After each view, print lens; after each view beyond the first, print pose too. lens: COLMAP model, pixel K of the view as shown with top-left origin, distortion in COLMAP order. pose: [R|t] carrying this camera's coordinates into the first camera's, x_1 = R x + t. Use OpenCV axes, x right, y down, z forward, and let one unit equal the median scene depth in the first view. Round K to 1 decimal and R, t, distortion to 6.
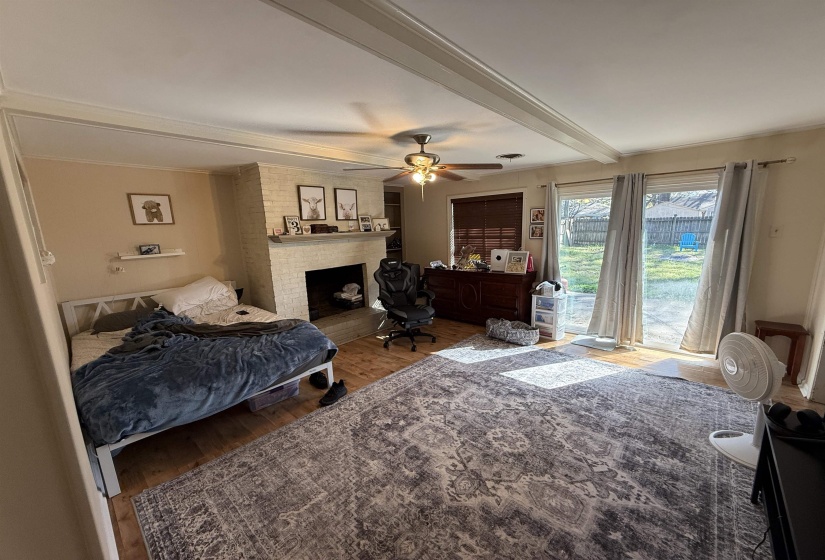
lens RADIAL K [[325.6, 0, 411.0], [0, 325.6, 294.8], [0, 0, 1]] dist [-0.000816, -0.000126]
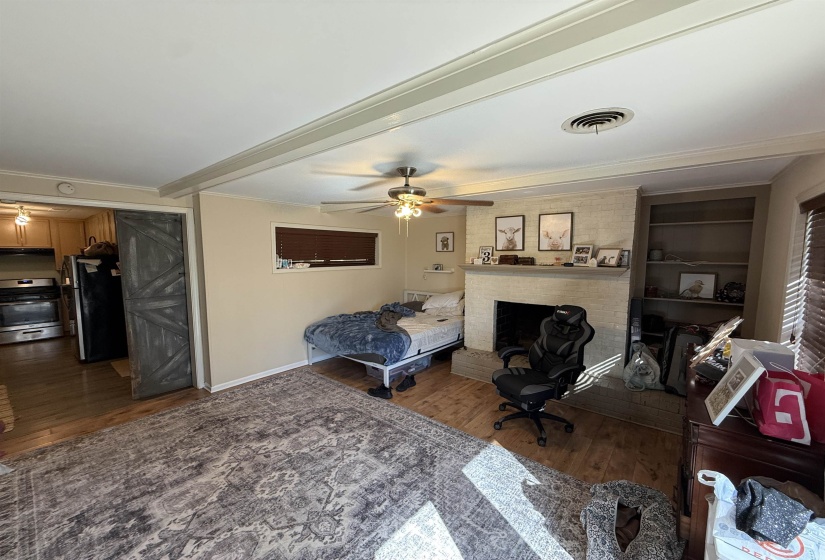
lens RADIAL K [[328.5, 0, 411.8], [0, 328.5, 291.5], [0, 0, 1]] dist [0.000070, 0.000210]
pose [[0.047460, 0.147268, -0.987957, 0.876309], [-0.209117, 0.968619, 0.134340, -0.238831], [0.976738, 0.200223, 0.076767, 0.874043]]
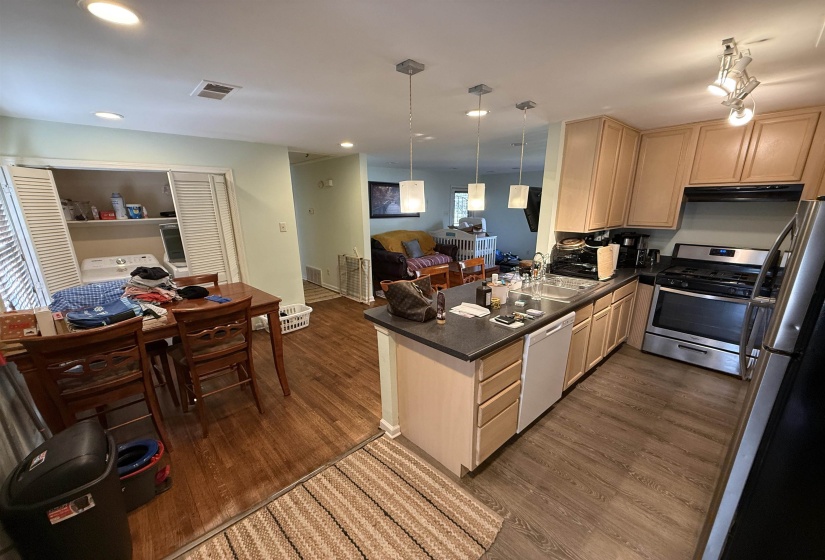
lens RADIAL K [[327.8, 0, 415.8], [0, 327.8, 296.2], [0, 0, 1]] dist [-0.000294, -0.000158]
pose [[-0.995368, 0.018354, 0.094366, -0.282122], [0.060368, 0.883265, 0.464972, 0.026492], [-0.074816, 0.468516, -0.880282, -0.161165]]
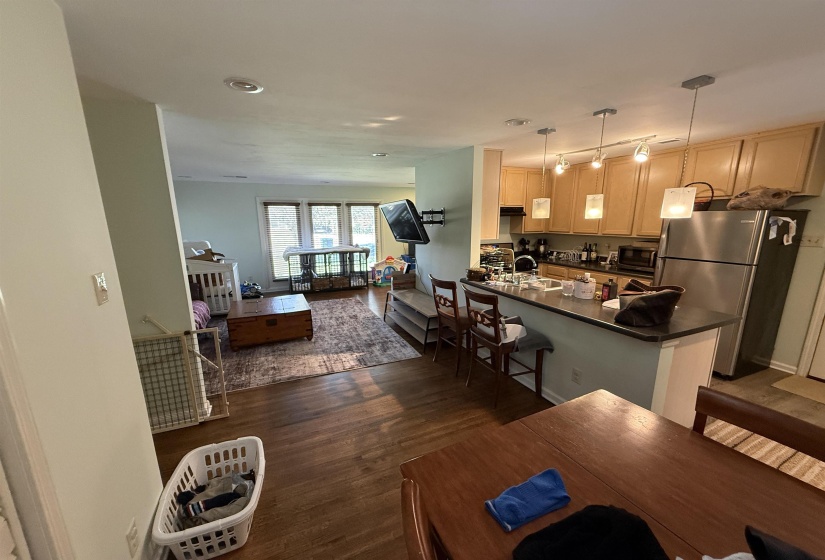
lens RADIAL K [[325.6, 0, 411.0], [0, 325.6, 294.8], [0, 0, 1]] dist [-0.000816, -0.000126]
pose [[-0.412456, 0.245293, -0.877332, 0.557797], [-0.164870, 0.927063, 0.336707, 0.179154], [0.895934, 0.283523, -0.341931, -0.956038]]
